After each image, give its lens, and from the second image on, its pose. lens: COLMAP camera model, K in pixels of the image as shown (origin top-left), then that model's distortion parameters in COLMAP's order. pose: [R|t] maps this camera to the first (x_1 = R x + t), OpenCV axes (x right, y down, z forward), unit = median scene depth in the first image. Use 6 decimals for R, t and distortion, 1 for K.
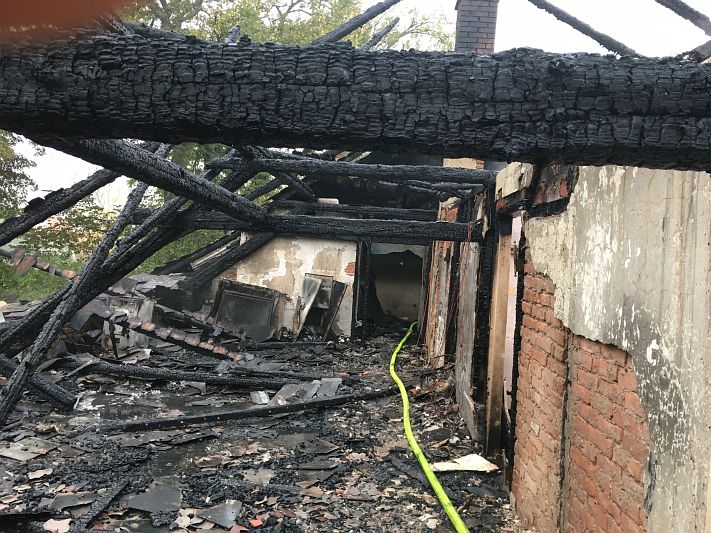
lens RADIAL K [[614.6, 0, 355.5], [0, 614.6, 266.4], [0, 0, 1]] dist [0.055622, -0.083657]
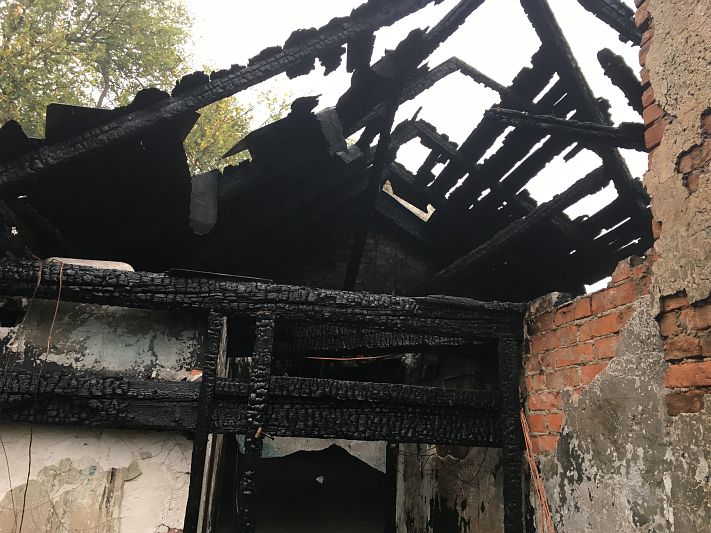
lens RADIAL K [[614.6, 0, 355.9], [0, 614.6, 266.0], [0, 0, 1]] dist [0.055622, -0.083657]
pose [[0.982750, 0.027279, 0.182917, 0.016720], [0.028642, 0.954680, -0.296254, -0.029724], [-0.182709, 0.296382, 0.937430, 0.751072]]
